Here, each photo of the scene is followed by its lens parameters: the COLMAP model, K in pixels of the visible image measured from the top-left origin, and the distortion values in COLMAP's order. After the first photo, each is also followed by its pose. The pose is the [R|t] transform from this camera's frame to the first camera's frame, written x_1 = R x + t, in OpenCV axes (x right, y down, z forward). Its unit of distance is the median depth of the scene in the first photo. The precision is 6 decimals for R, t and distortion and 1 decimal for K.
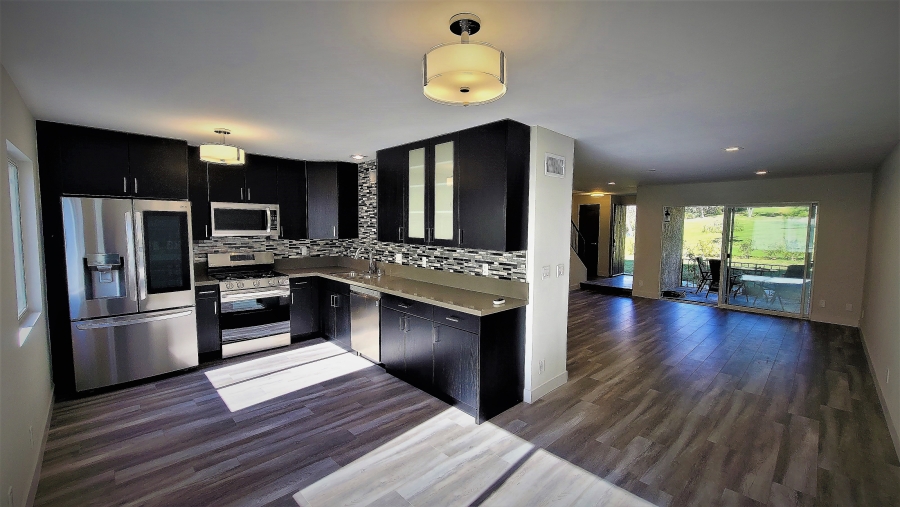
lens RADIAL K [[367.9, 0, 454.1], [0, 367.9, 253.2], [0, 0, 1]] dist [-0.004321, 0.000973]
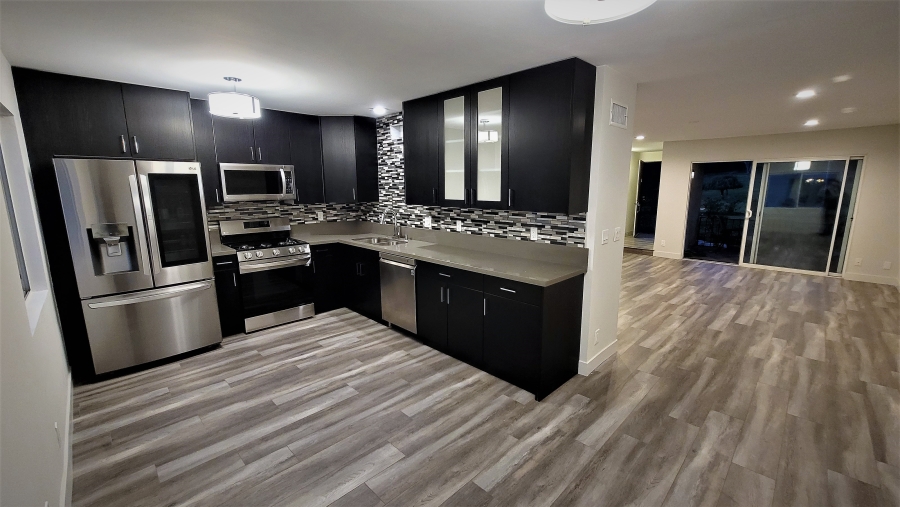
lens RADIAL K [[367.9, 0, 453.4], [0, 367.9, 252.2], [0, 0, 1]] dist [-0.004321, 0.000973]
pose [[0.999790, -0.017312, 0.010995, -0.129602], [0.016102, 0.994657, 0.101974, -0.006279], [-0.012701, -0.101775, 0.994726, 0.098019]]
